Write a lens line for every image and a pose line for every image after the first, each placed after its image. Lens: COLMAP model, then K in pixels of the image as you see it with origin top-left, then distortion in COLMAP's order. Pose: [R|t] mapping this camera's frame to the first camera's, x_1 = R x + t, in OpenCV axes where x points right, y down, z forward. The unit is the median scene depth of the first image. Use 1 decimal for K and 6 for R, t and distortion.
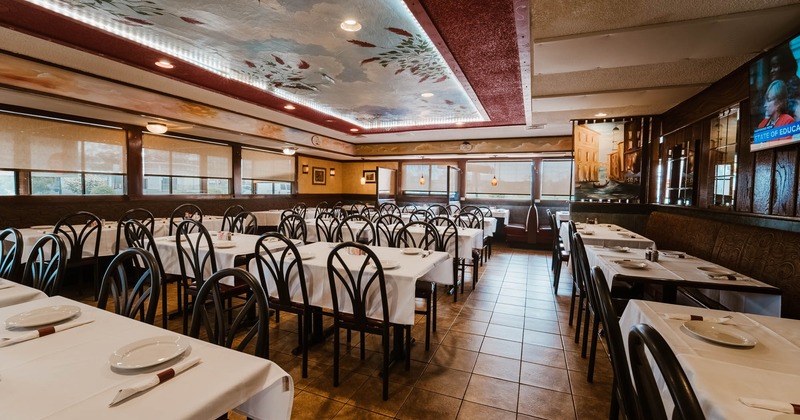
lens RADIAL K [[349.0, 0, 400.0], [0, 349.0, 210.0], [0, 0, 1]] dist [-0.024217, 0.000078]
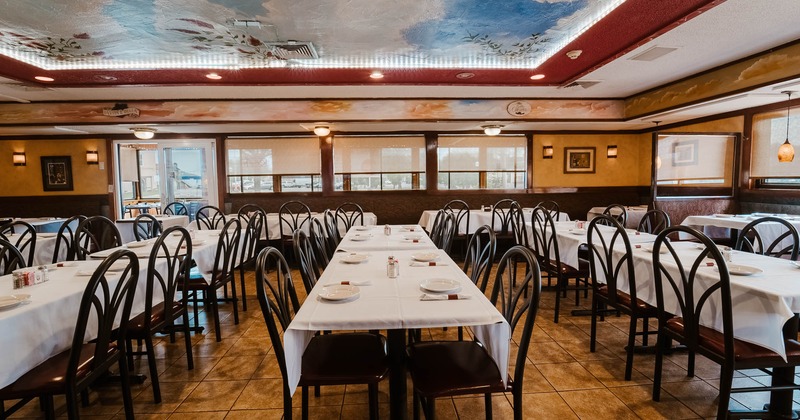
lens RADIAL K [[349.0, 0, 400.0], [0, 349.0, 210.0], [0, 0, 1]] dist [-0.024217, 0.000078]
pose [[0.412173, 0.045615, -0.909963, 0.330871], [-0.027082, 0.998918, 0.037808, -0.025755], [0.910703, 0.009061, 0.412962, 0.594080]]
